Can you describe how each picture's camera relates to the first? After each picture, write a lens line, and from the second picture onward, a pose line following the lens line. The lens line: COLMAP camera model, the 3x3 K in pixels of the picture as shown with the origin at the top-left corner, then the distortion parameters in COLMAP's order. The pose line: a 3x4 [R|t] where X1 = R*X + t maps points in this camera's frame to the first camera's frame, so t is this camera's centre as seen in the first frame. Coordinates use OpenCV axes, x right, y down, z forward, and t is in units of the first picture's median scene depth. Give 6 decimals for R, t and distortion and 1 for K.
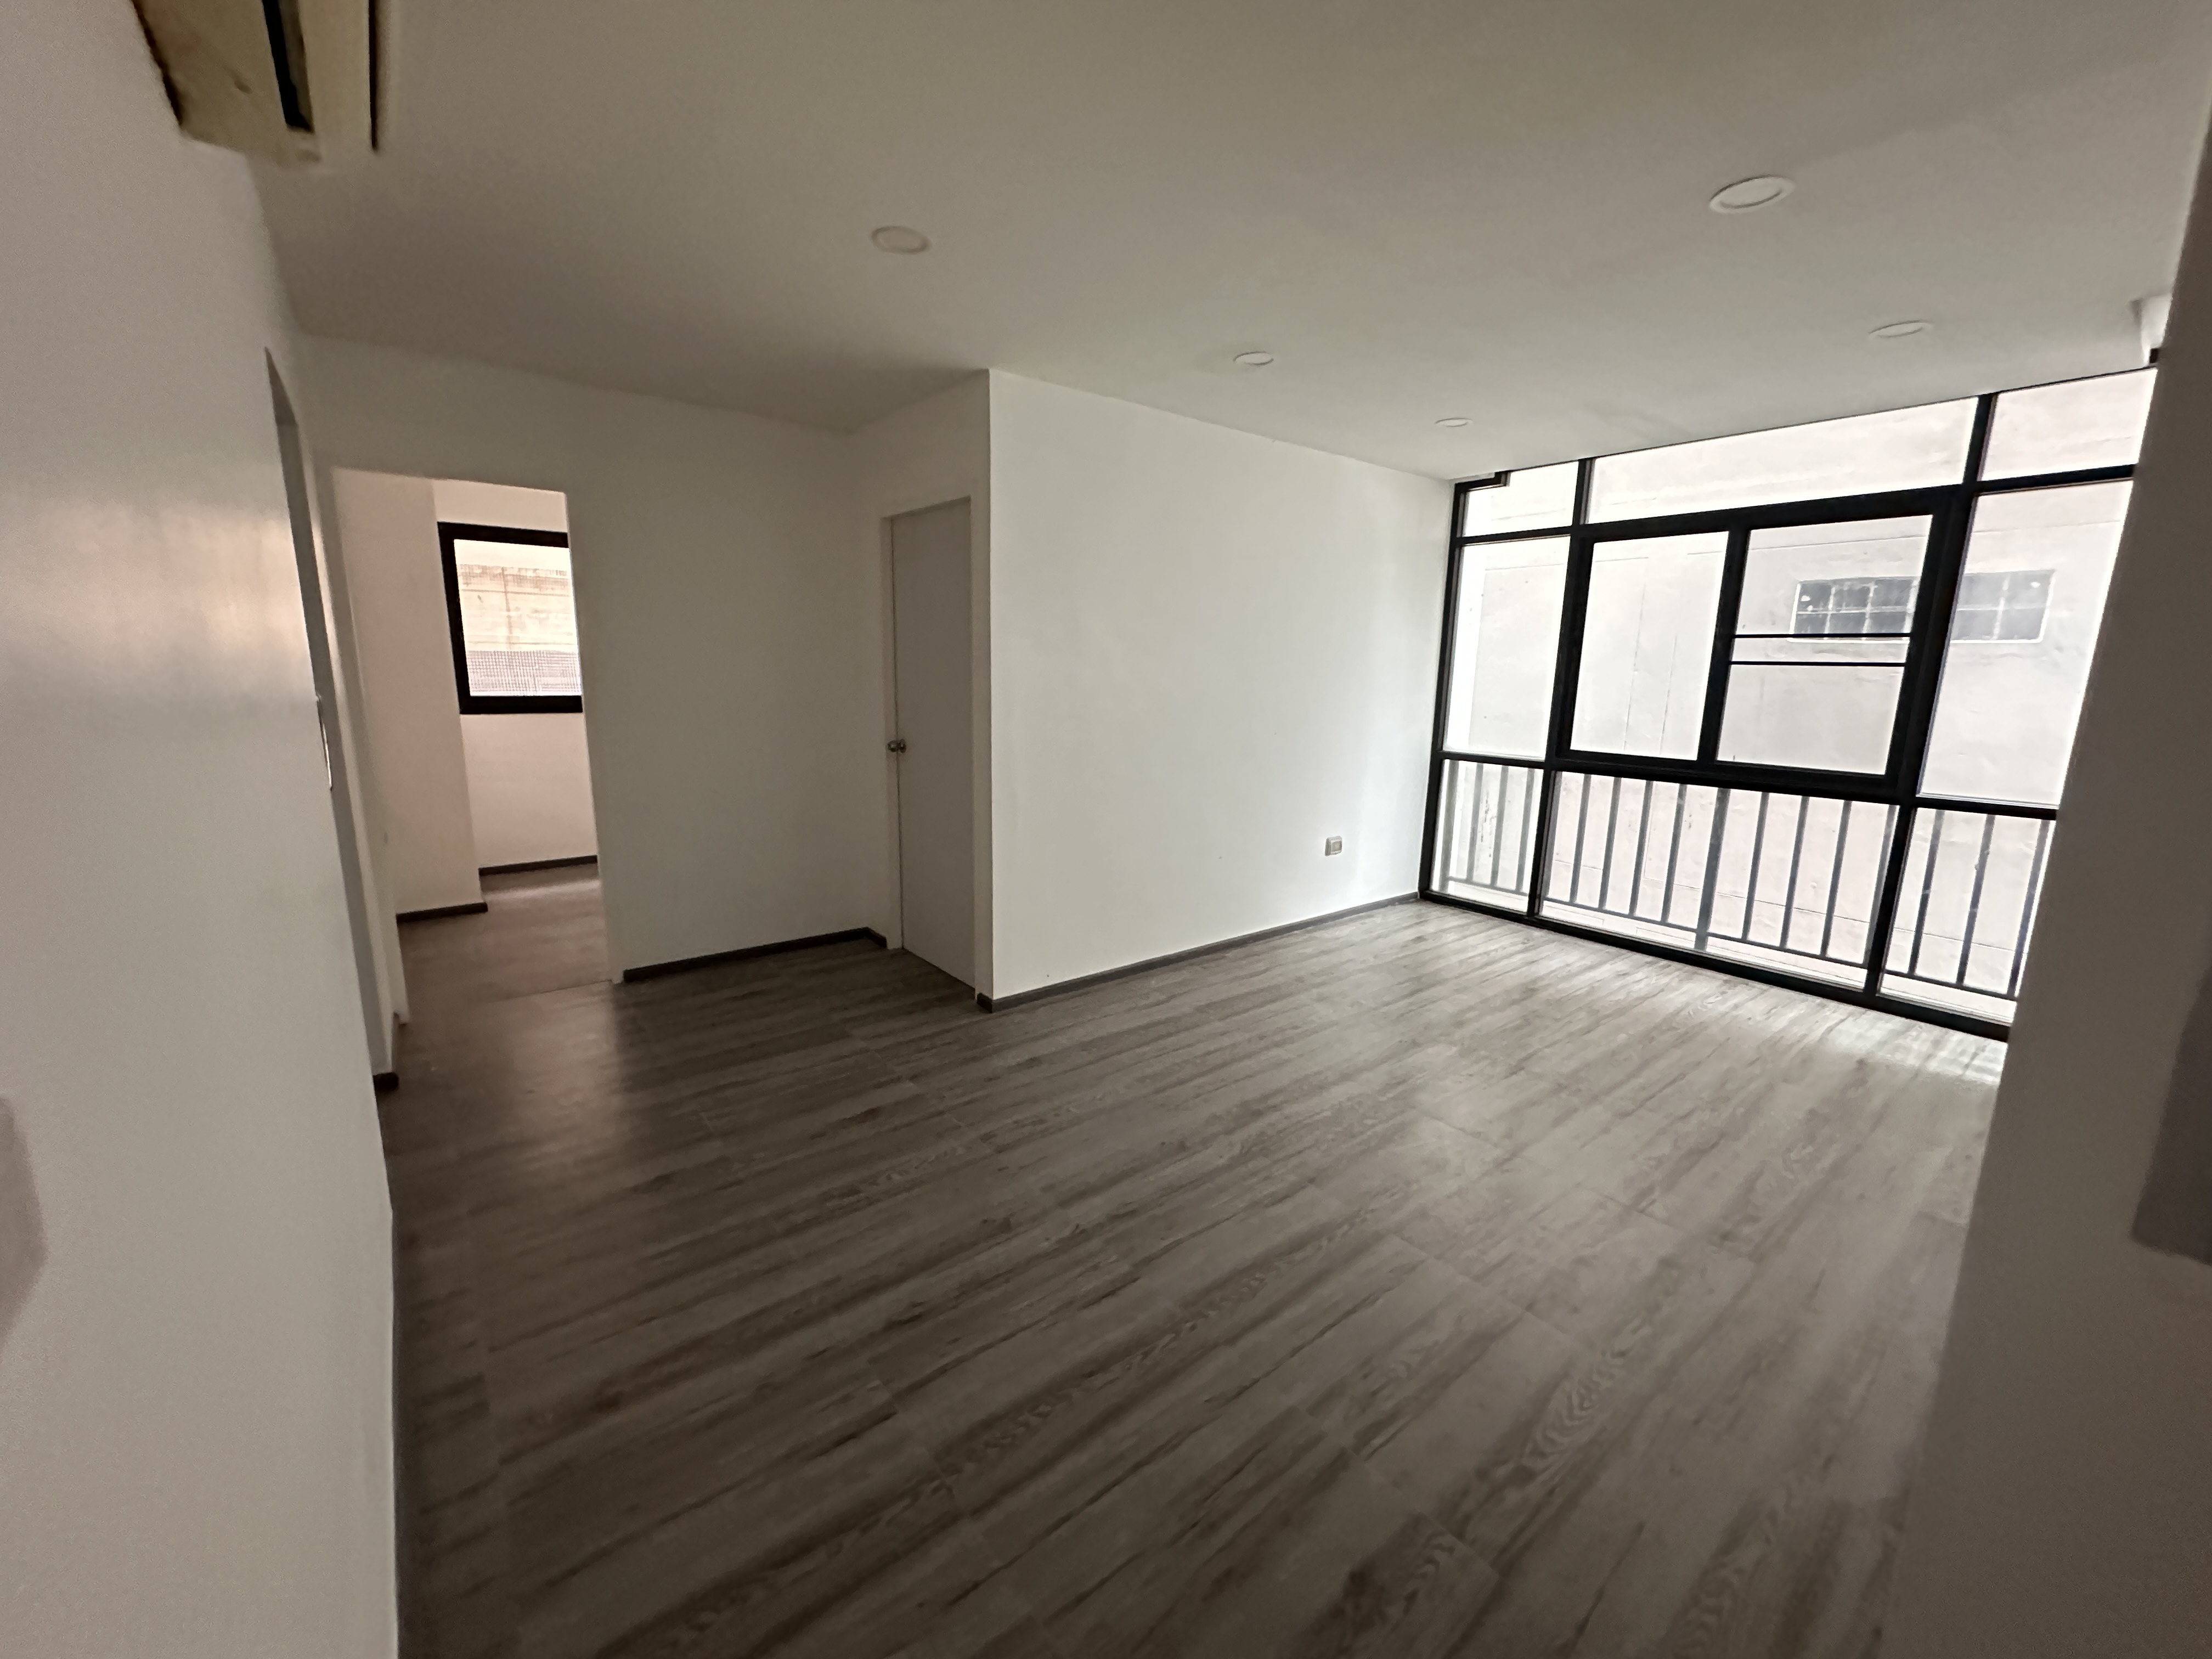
lens RADIAL K [[888.5, 0, 1099.9], [0, 888.5, 833.8], [0, 0, 1]] dist [-0.005981, 0.001469]
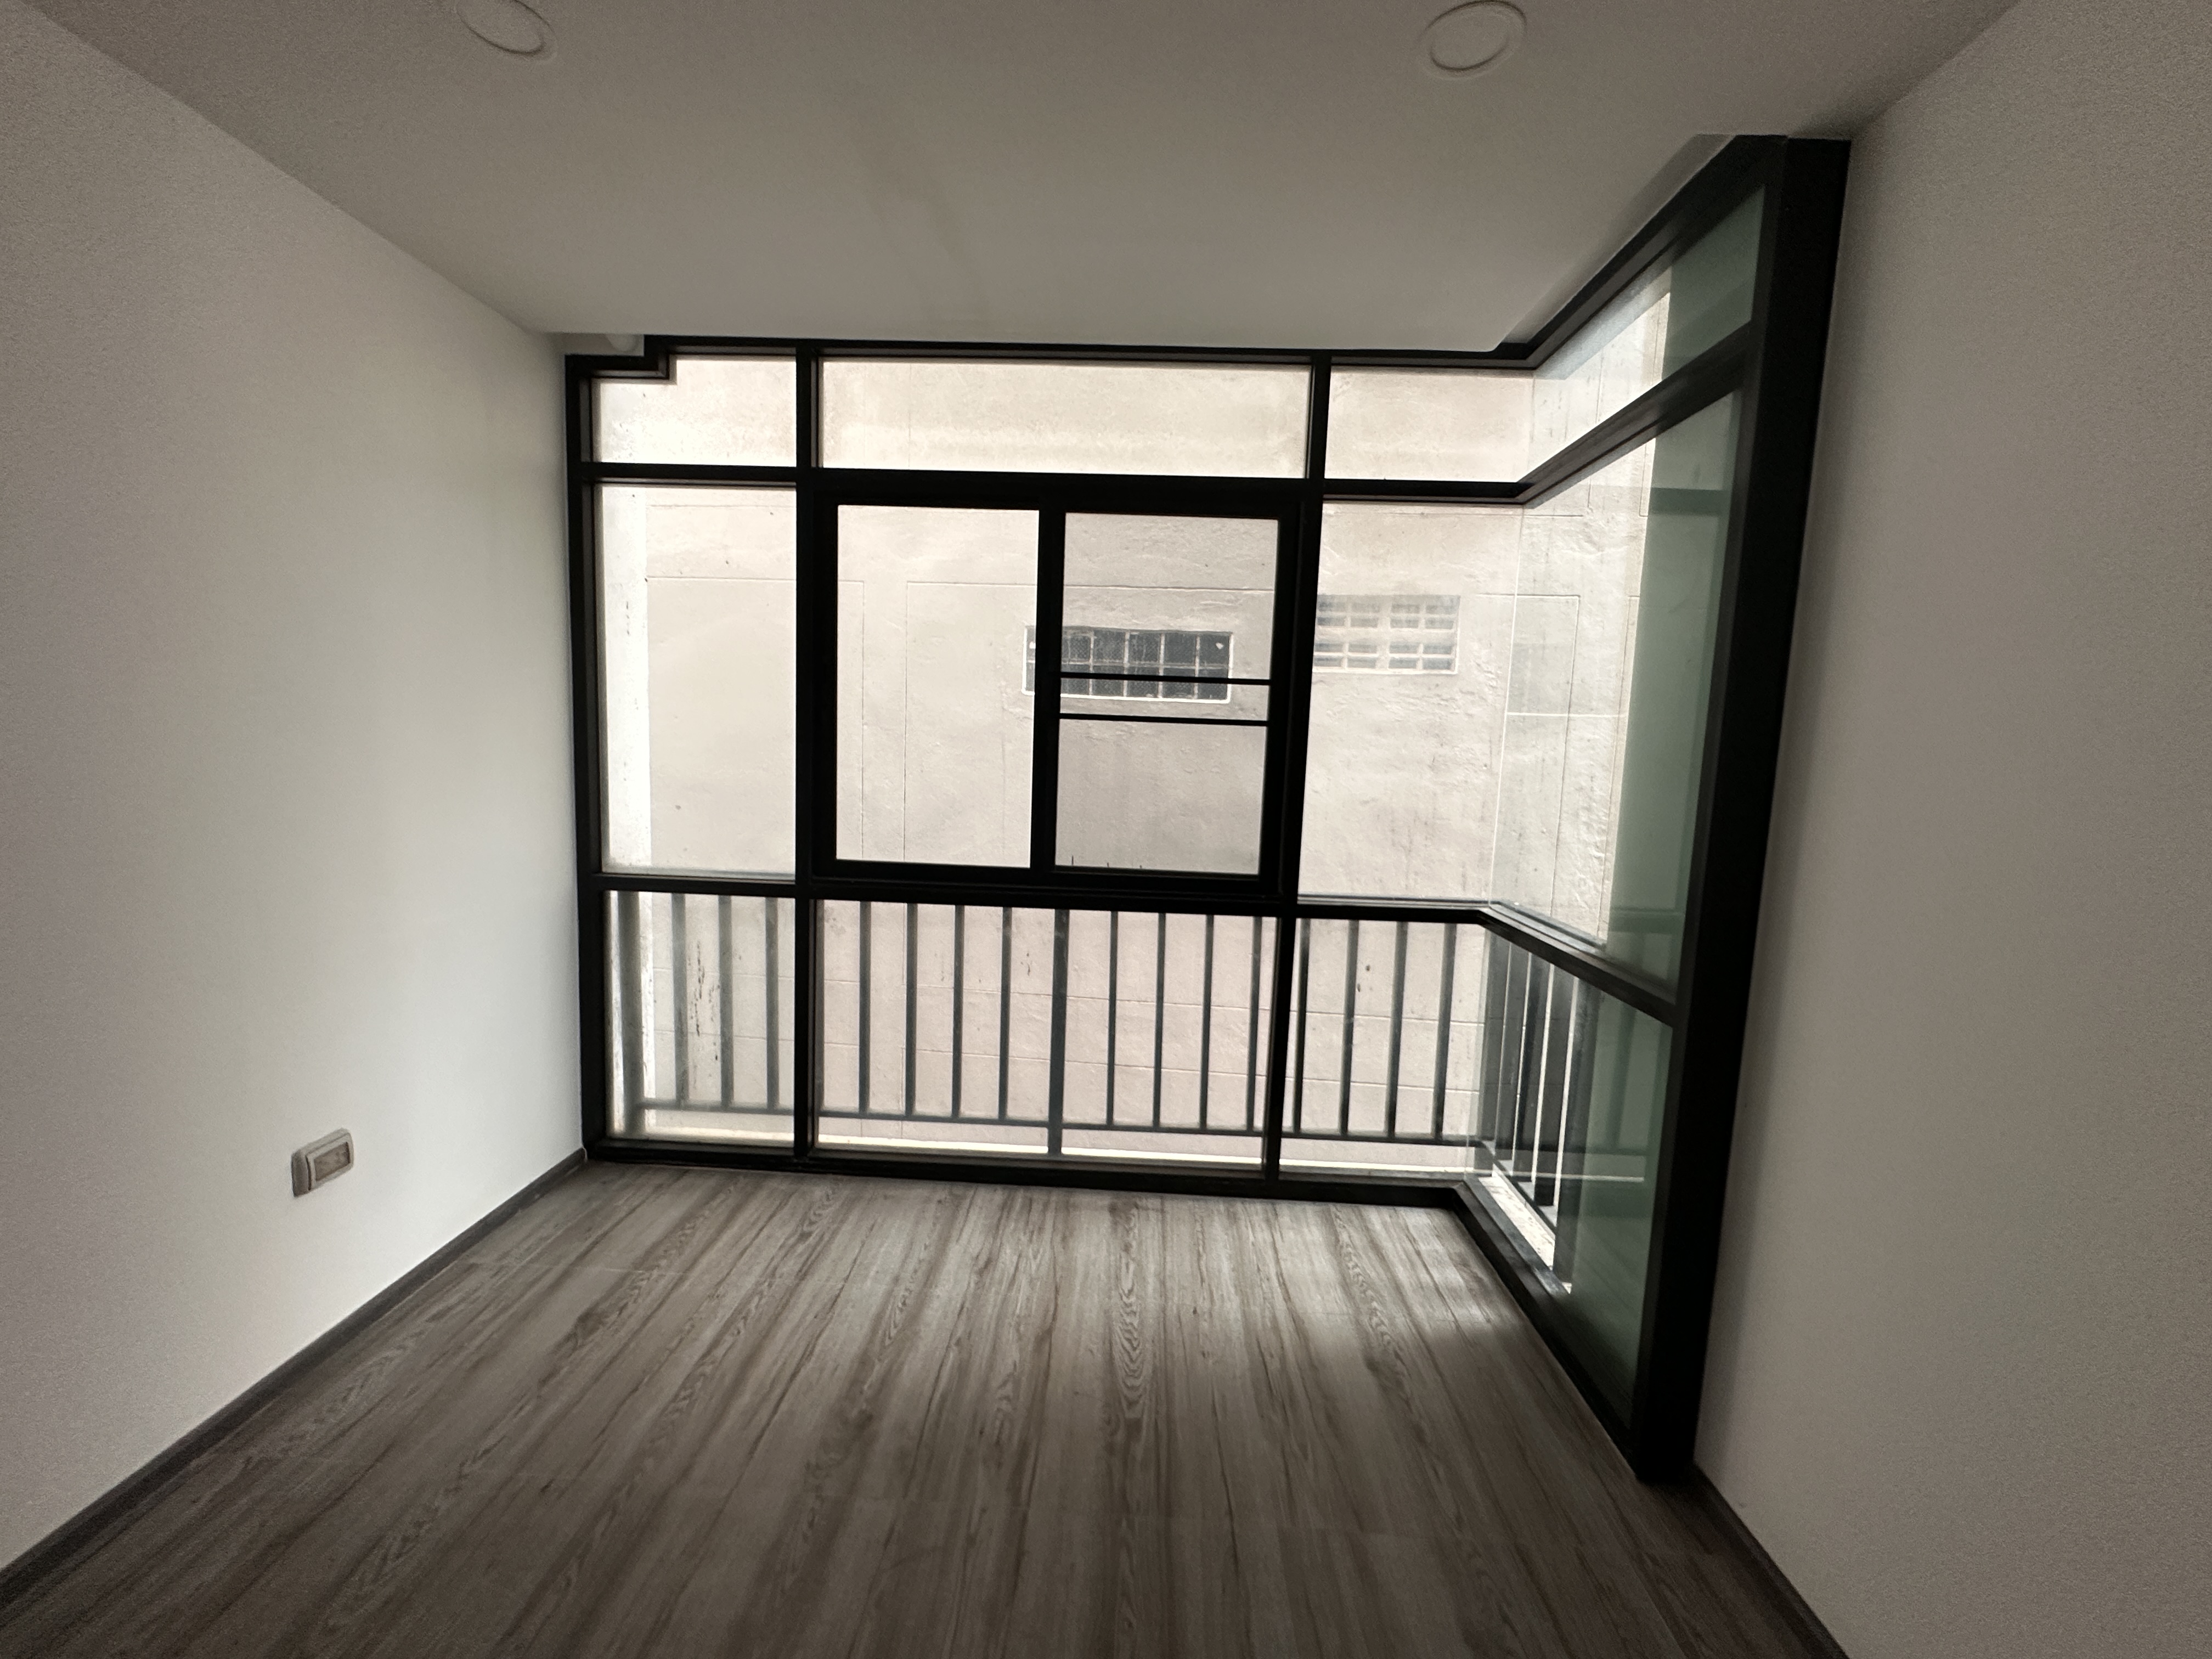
lens RADIAL K [[888.5, 0, 1105.6], [0, 888.5, 827.7], [0, 0, 1]] dist [-0.005981, 0.001469]
pose [[0.650321, -0.074464, 0.756001, 0.217909], [0.121783, 0.992532, -0.006997, -0.094658], [-0.749834, 0.096618, 0.654533, 0.506646]]
